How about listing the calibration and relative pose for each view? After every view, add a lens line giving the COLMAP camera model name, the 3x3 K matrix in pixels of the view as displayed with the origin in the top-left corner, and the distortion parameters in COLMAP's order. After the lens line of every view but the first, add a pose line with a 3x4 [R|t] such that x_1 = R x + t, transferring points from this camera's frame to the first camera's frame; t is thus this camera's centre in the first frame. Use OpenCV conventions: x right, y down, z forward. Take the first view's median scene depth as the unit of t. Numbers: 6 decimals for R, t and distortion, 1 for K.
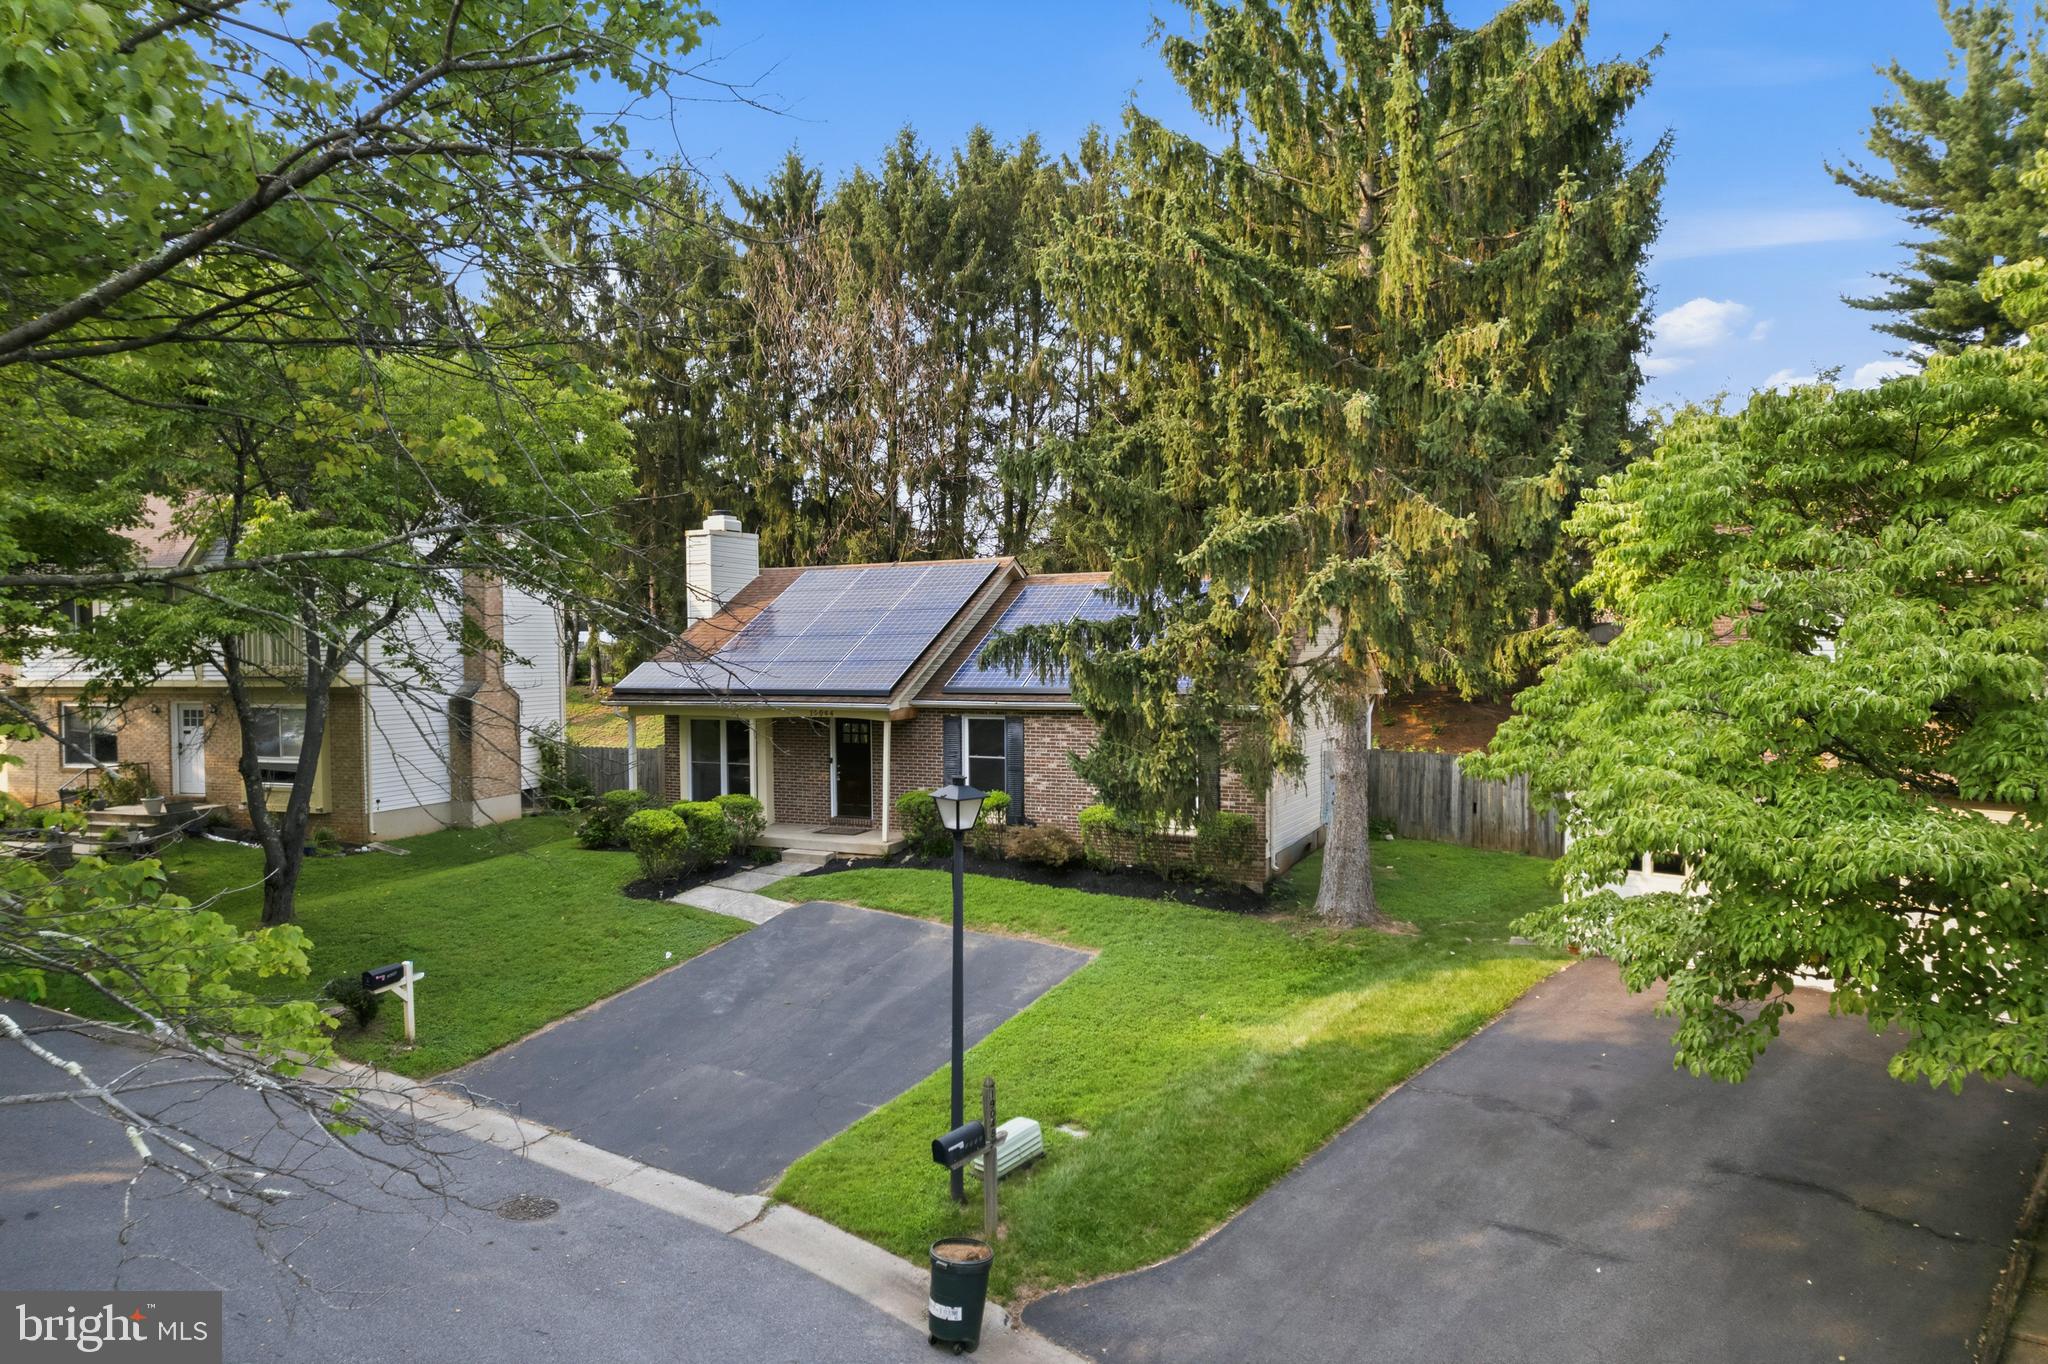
lens RADIAL K [[1296.8, 0, 1006.8], [0, 1296.8, 686.4], [0, 0, 1]] dist [-0.077518, 0.077837]
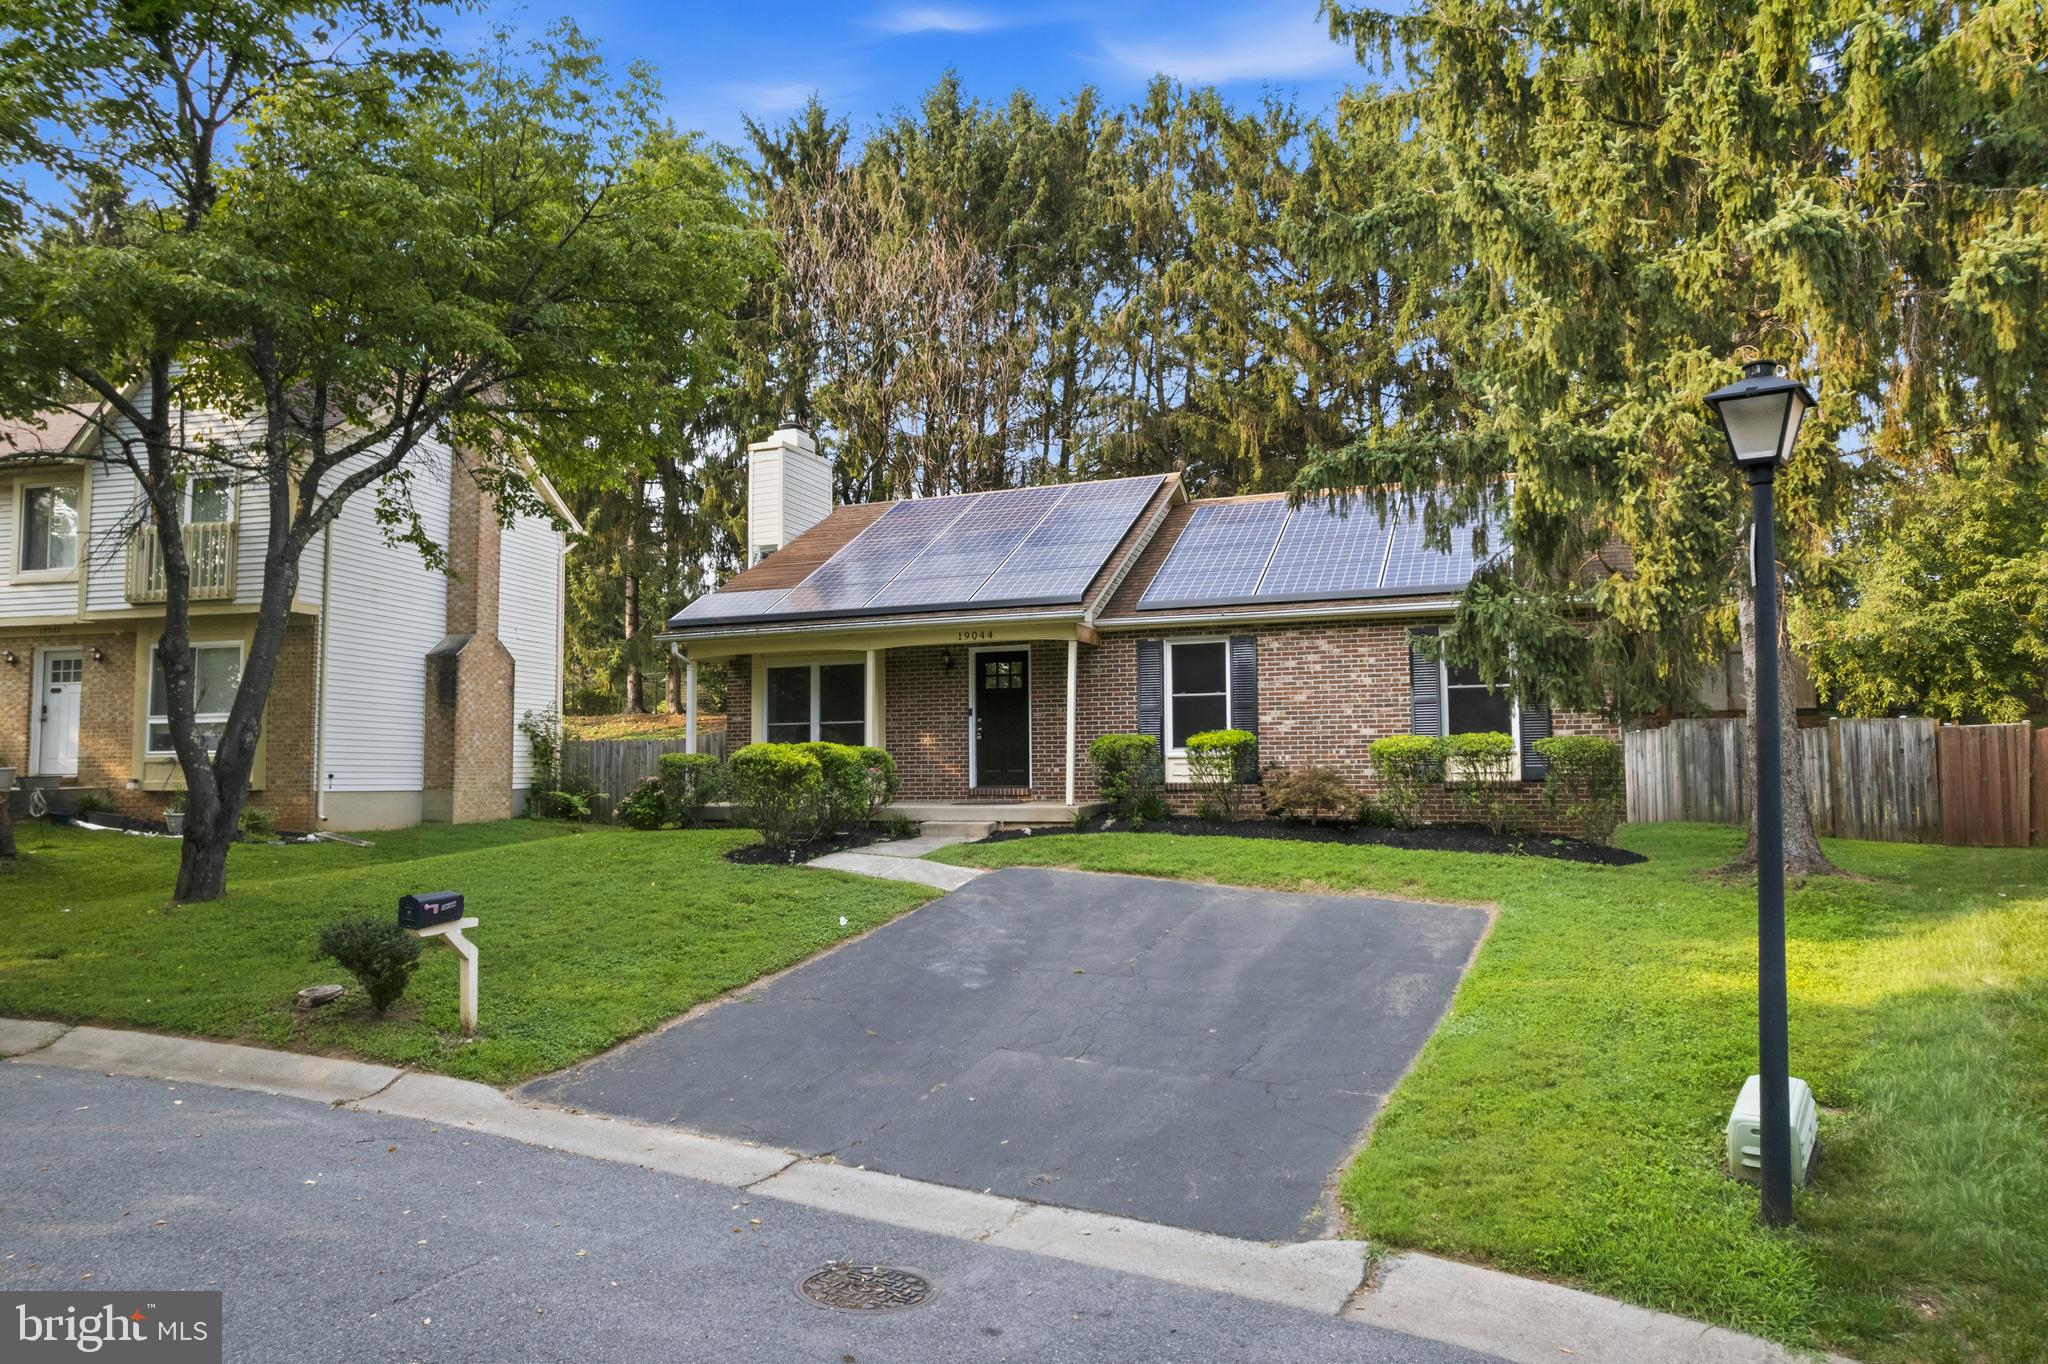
lens RADIAL K [[1320.4, 0, 1024.0], [0, 1320.4, 682.0], [0, 0, 1]] dist [-0.082184, 0.081779]
pose [[0.996418, 0.007231, 0.084252, -0.186211], [0.000657, 0.995645, -0.093223, 0.122285], [-0.084559, 0.092944, 0.992074, 0.263046]]
